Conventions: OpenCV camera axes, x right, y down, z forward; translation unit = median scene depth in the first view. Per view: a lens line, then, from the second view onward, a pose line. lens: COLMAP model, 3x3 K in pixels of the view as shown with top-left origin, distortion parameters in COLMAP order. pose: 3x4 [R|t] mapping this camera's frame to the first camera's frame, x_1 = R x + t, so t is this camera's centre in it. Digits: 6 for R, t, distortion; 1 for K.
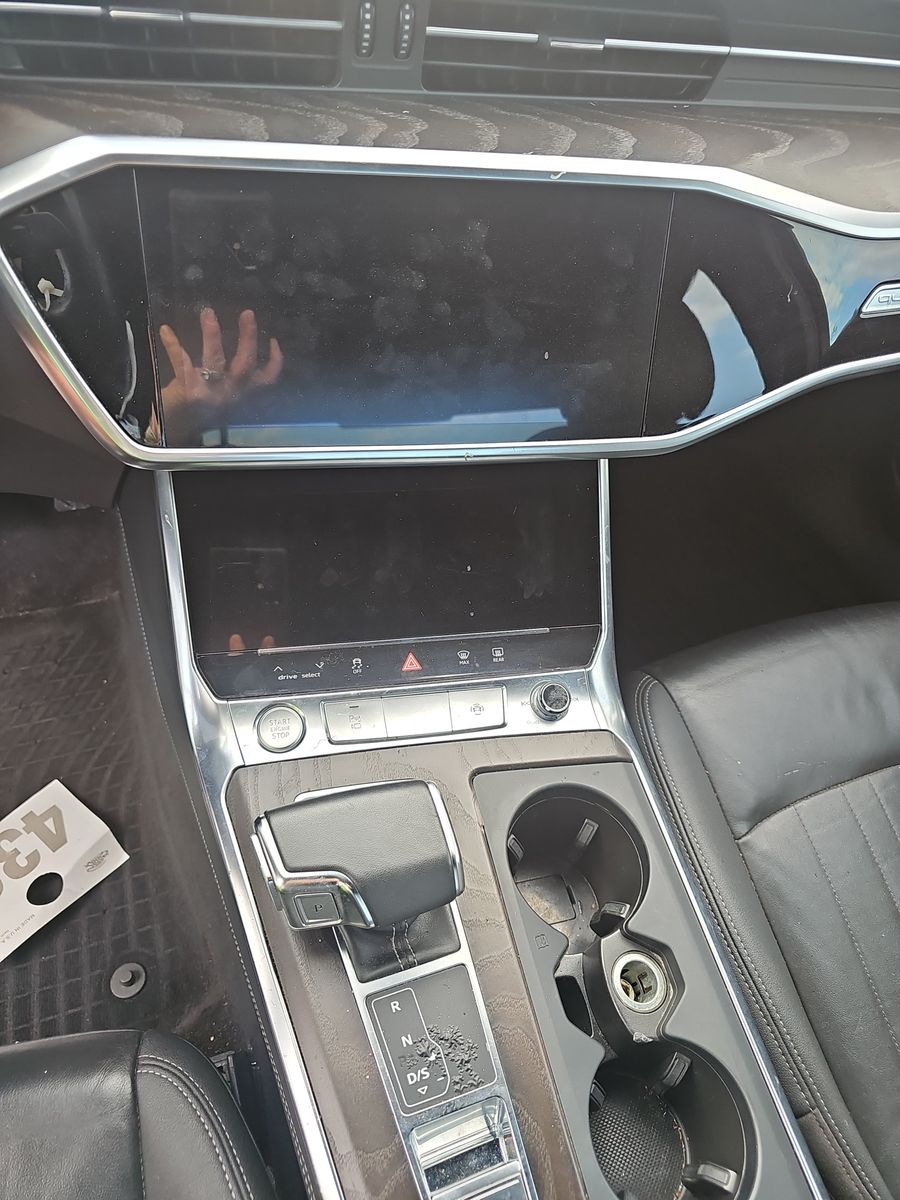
lens RADIAL K [[818.1, 0, 450.0], [0, 818.1, 600.0], [0, 0, 1]] dist [0.002766, 0.000397]
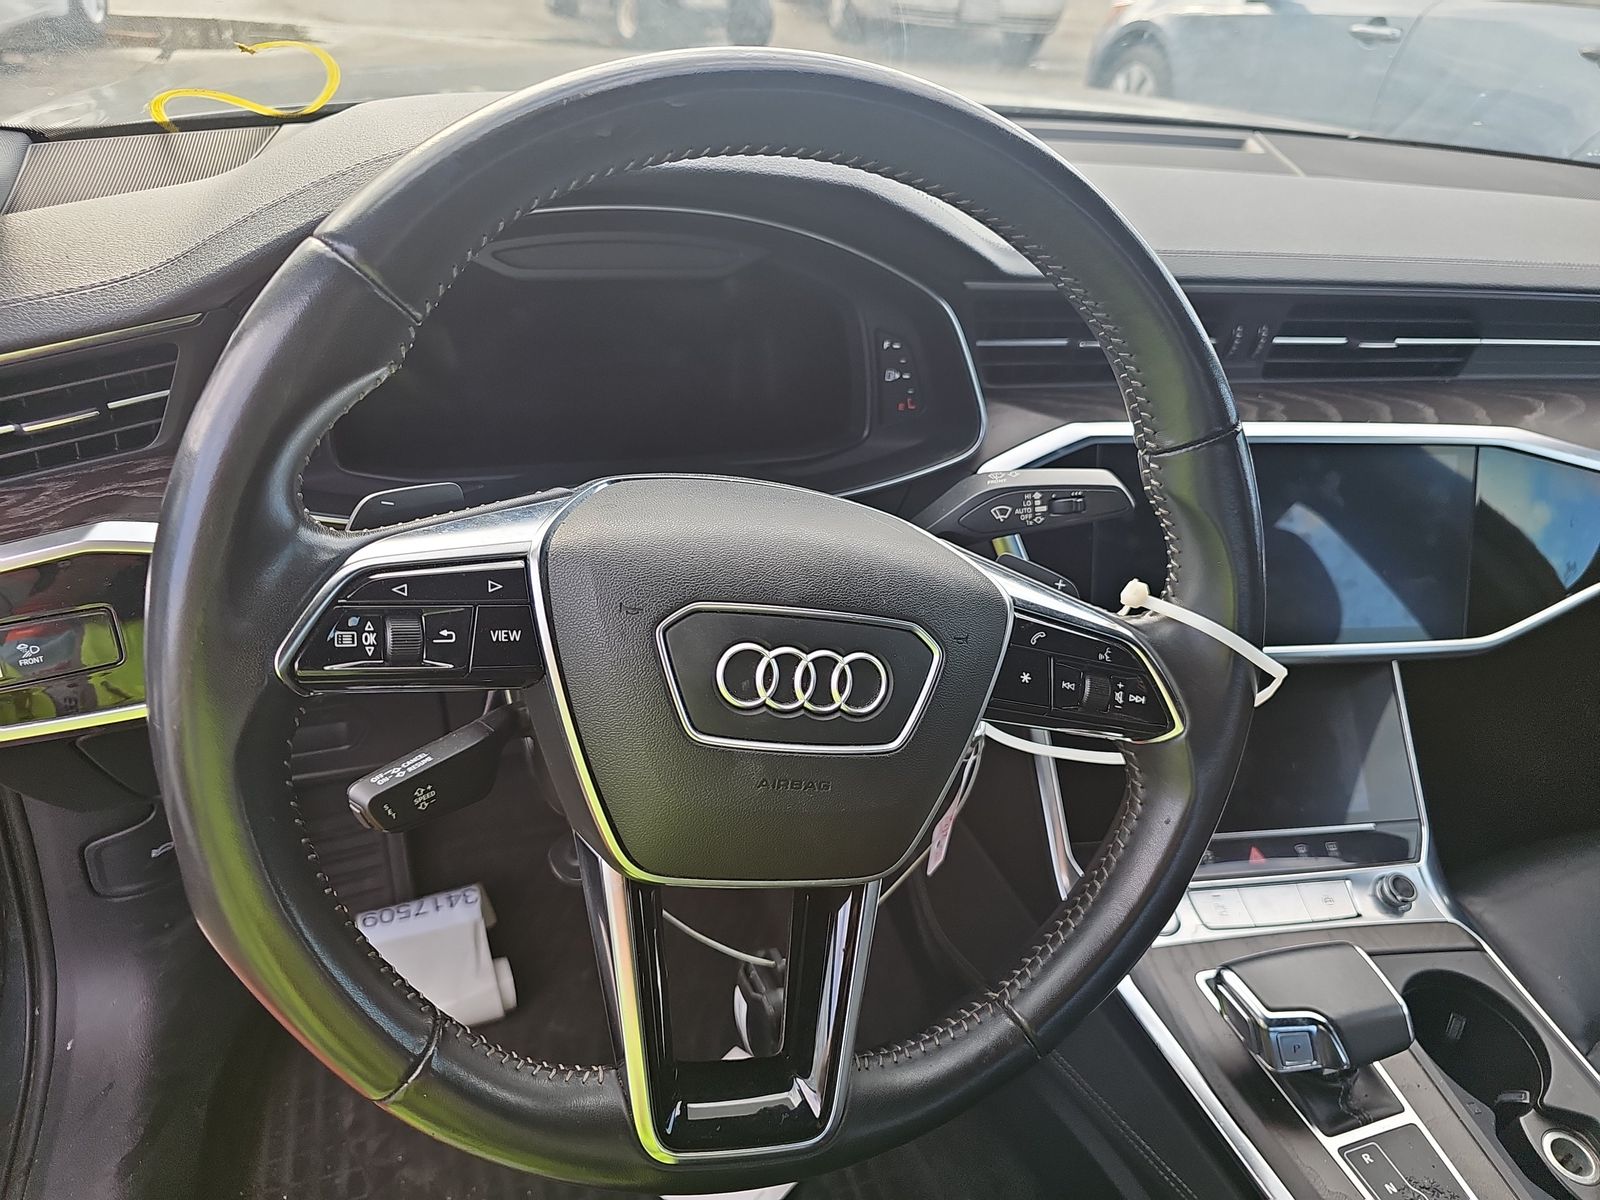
lens RADIAL K [[1090.7, 0, 796.3], [0, 1090.7, 635.5], [0, 0, 1]] dist [0.002766, 0.000397]
pose [[0.999491, -0.025346, -0.019371, -0.685087], [0.018921, 0.959897, -0.279714, 0.207590], [0.025684, 0.279205, 0.959888, -0.504225]]
